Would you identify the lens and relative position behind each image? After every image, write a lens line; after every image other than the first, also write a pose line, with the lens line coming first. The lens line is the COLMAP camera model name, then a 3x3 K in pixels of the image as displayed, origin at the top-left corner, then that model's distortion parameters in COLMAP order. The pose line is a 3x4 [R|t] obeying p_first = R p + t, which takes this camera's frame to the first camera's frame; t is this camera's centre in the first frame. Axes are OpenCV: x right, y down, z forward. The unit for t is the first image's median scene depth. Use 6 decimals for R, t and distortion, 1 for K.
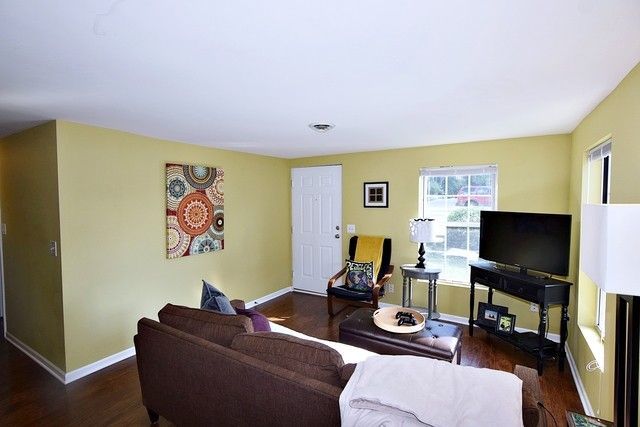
lens RADIAL K [[315.9, 0, 320.0], [0, 315.9, 213.5], [0, 0, 1]] dist [0.000466, -0.015414]
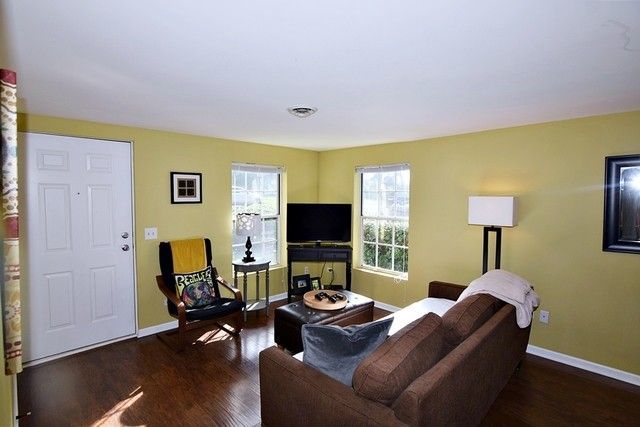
lens RADIAL K [[315.9, 0, 320.0], [0, 315.9, 213.5], [0, 0, 1]] dist [0.000466, -0.015414]
pose [[0.251613, -0.053782, 0.966332, -0.540967], [0.039644, 0.998190, 0.045233, -0.016773], [-0.967016, 0.026928, 0.253290, 0.469417]]
